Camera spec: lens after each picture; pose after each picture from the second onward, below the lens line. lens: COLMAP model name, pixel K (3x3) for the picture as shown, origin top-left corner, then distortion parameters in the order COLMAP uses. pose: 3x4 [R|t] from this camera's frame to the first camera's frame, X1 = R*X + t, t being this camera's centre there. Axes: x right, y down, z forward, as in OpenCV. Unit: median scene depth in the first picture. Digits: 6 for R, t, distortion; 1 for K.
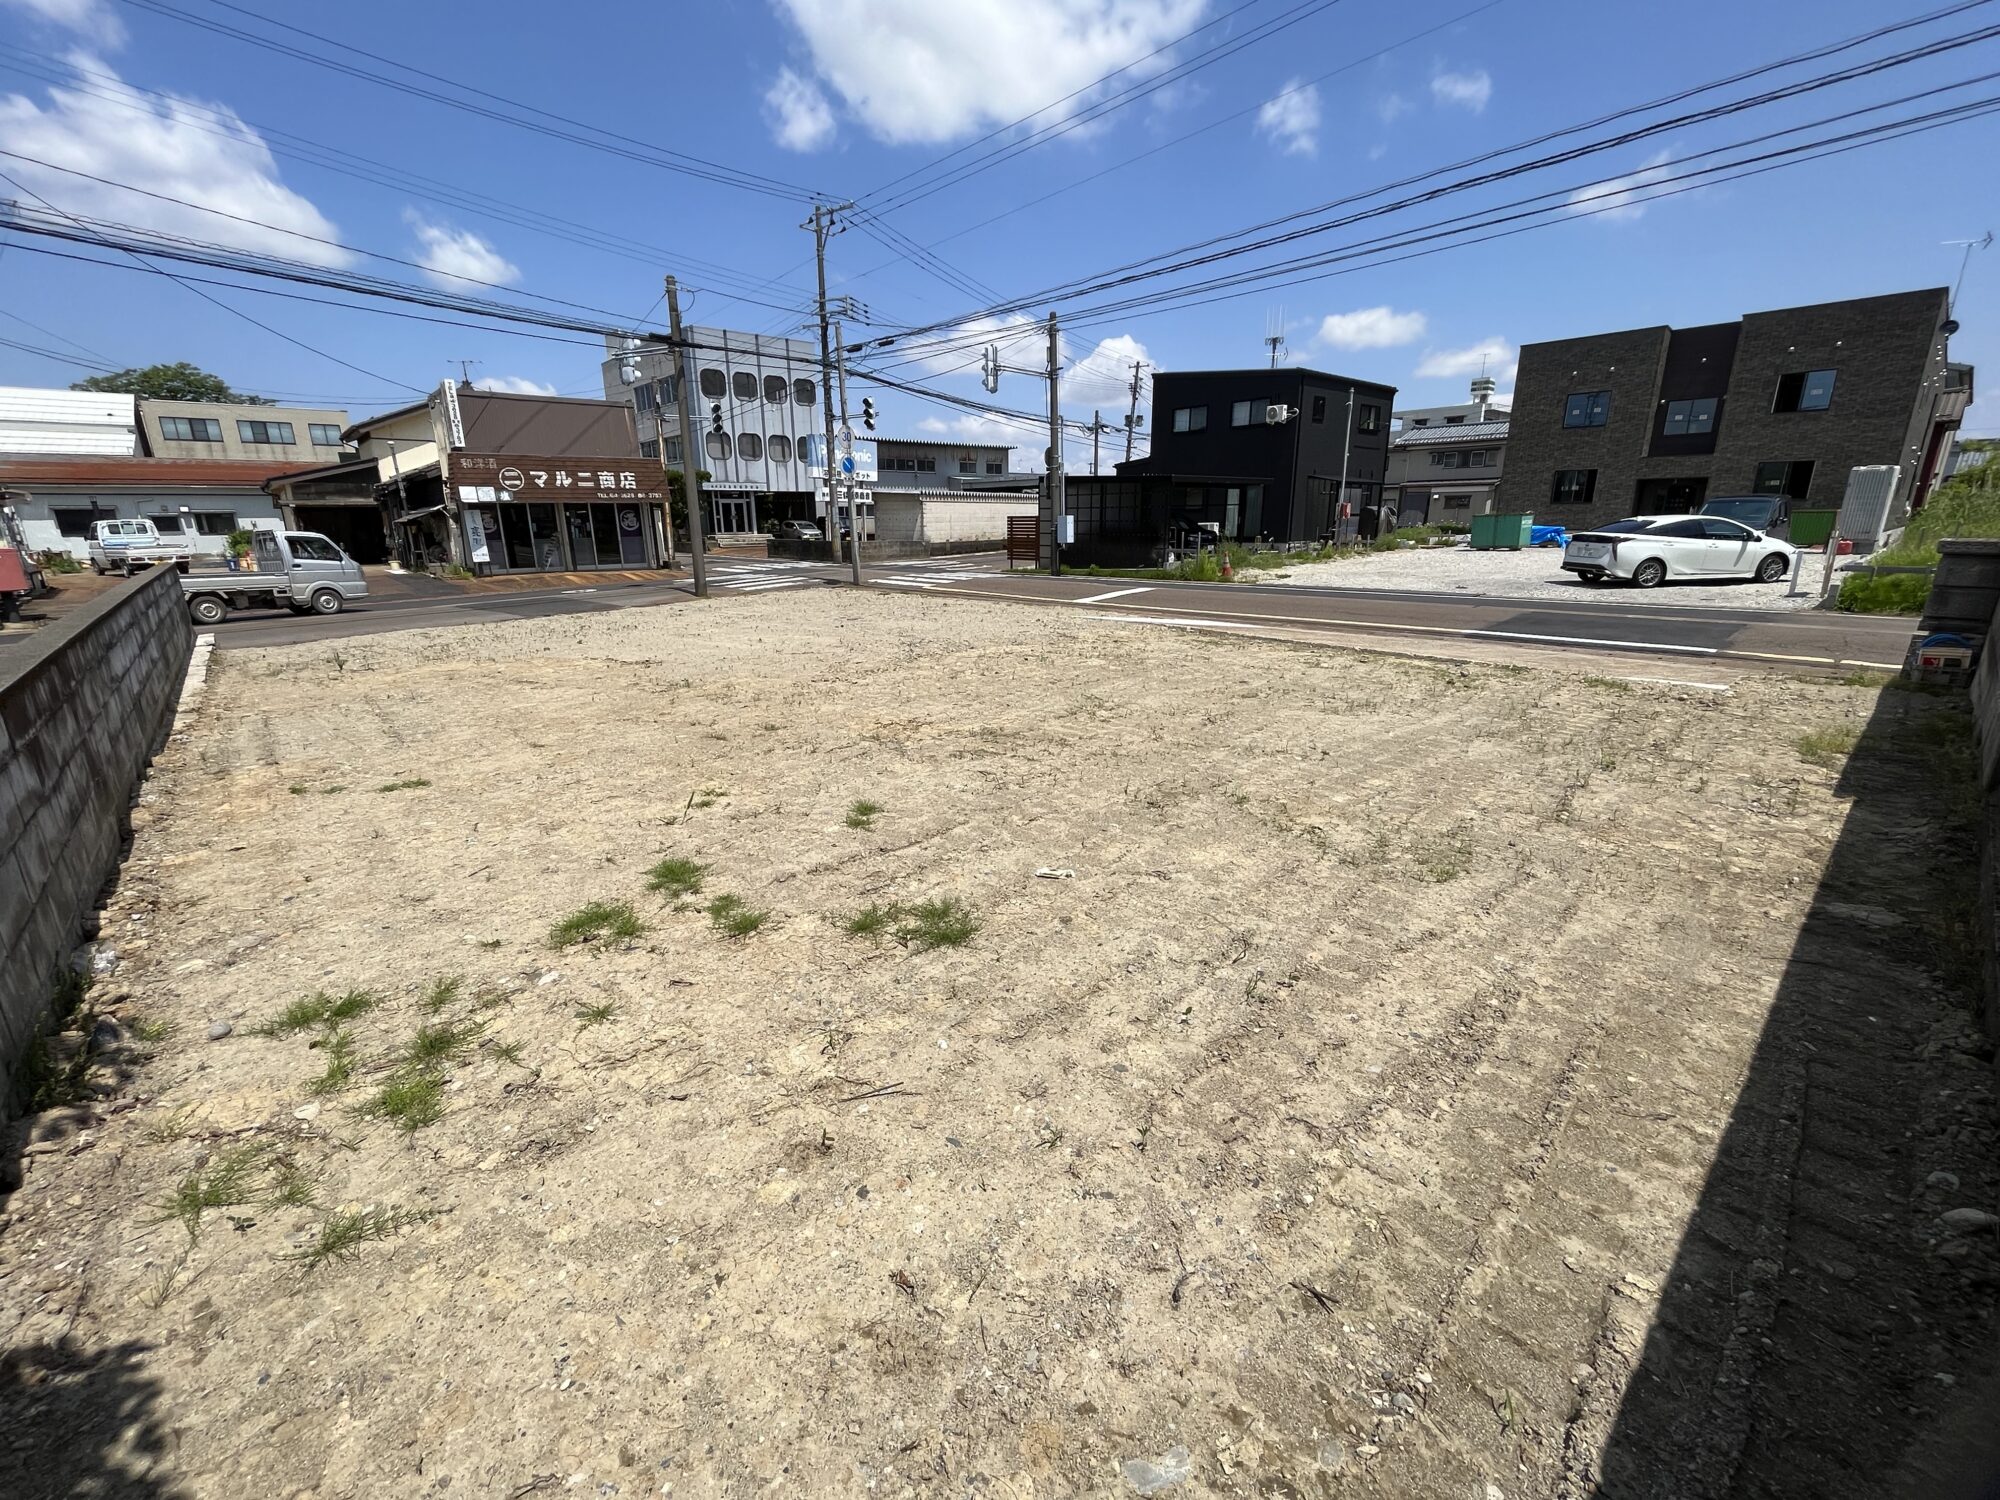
lens RADIAL K [[828.9, 0, 988.7], [0, 828.9, 758.5], [0, 0, 1]] dist [-0.004644, 0.000307]
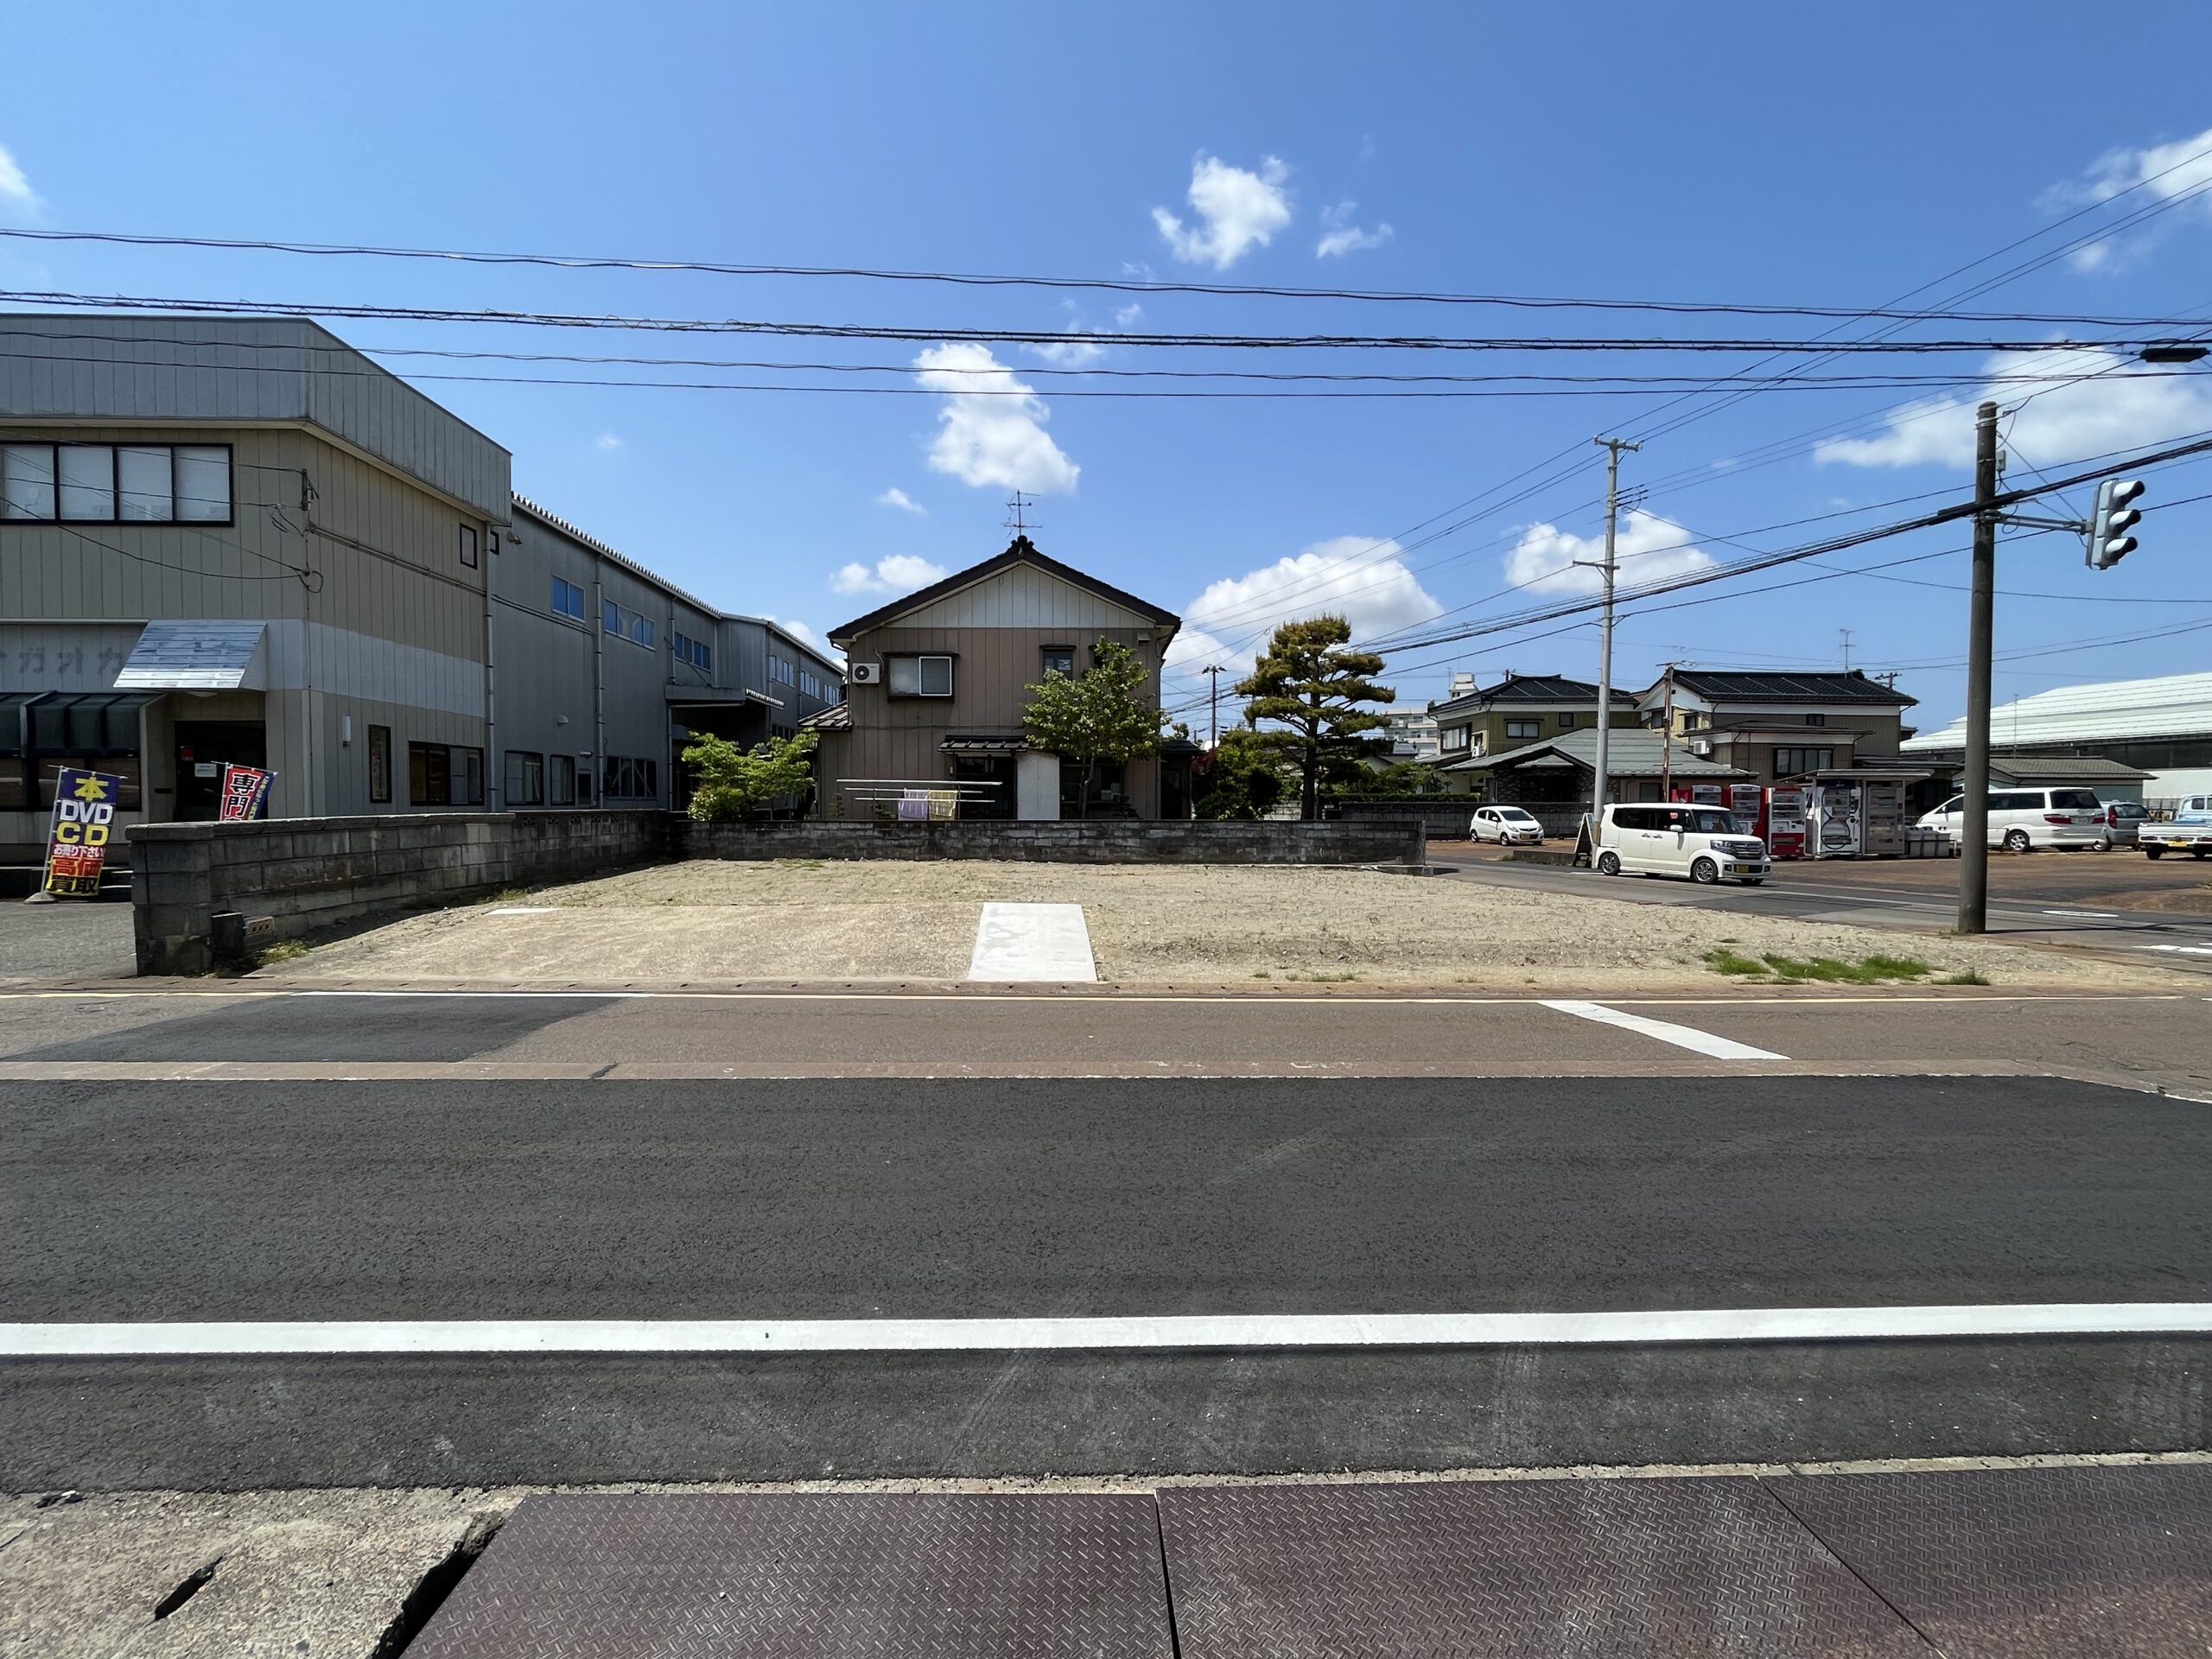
lens RADIAL K [[997.5, 0, 1087.7], [0, 997.5, 835.5], [0, 0, 1]] dist [-0.004851, -0.001475]
pose [[-0.622985, 0.033693, -0.781508, 0.443539], [-0.217339, 0.952279, 0.214309, -0.224262], [0.751434, 0.303364, -0.585933, 0.771512]]
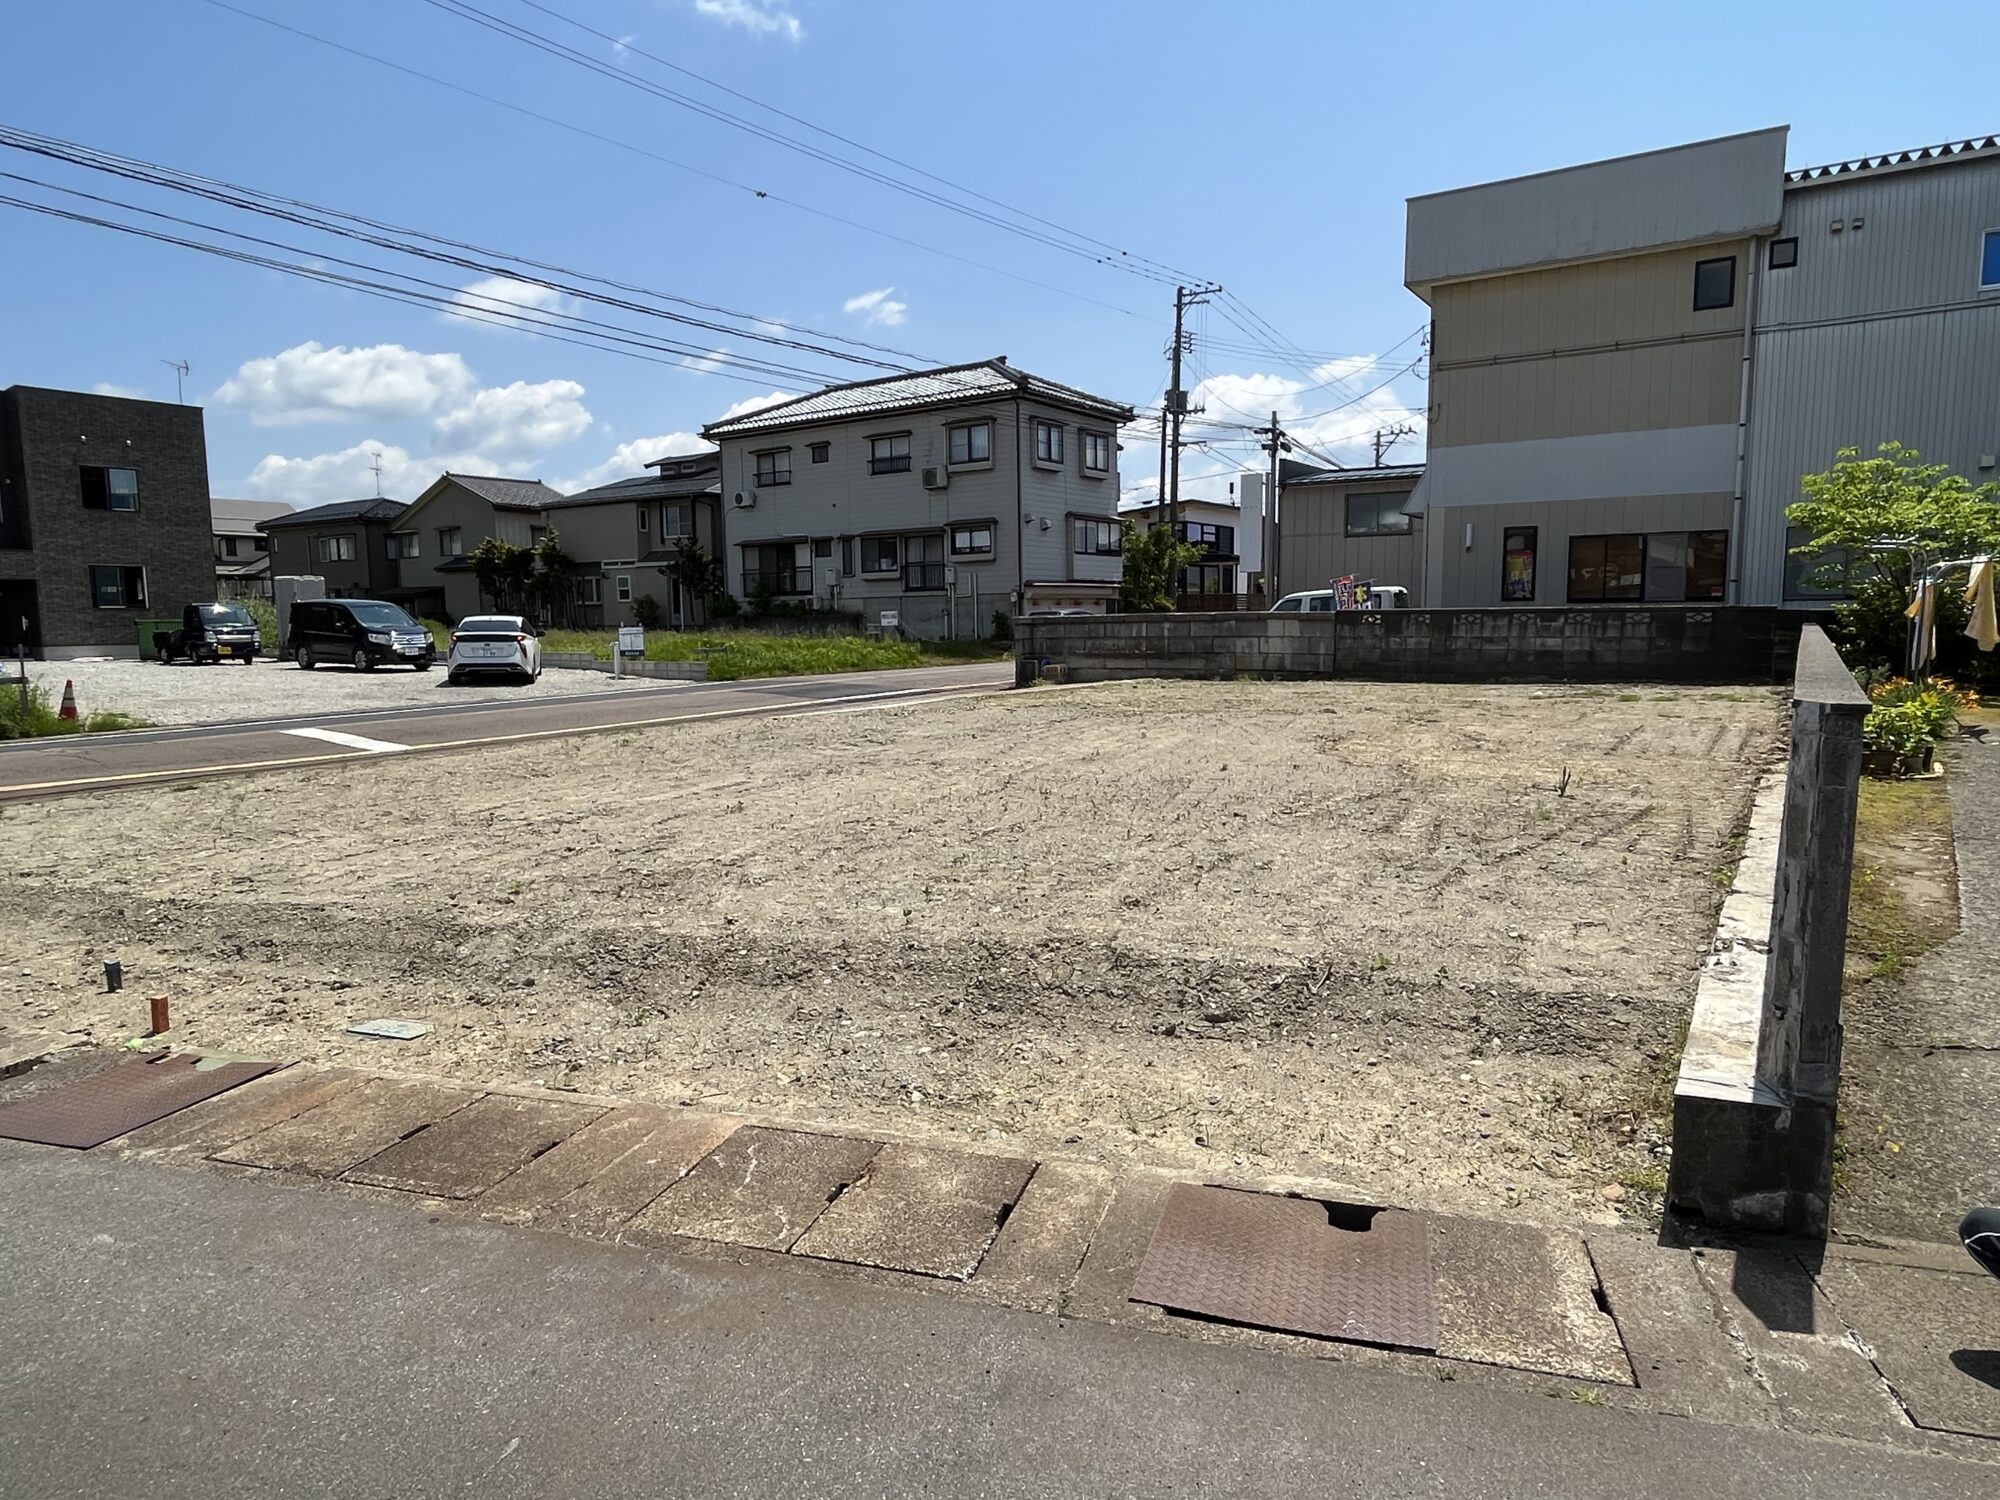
lens RADIAL K [[1202.6, 0, 973.7], [0, 1202.6, 753.5], [0, 0, 1]] dist [0.000024, -0.004645]
pose [[-0.244193, -0.099475, 0.964611, -0.558889], [0.287420, 0.942603, 0.169967, -0.148600], [-0.926153, 0.318753, -0.201585, 0.569024]]
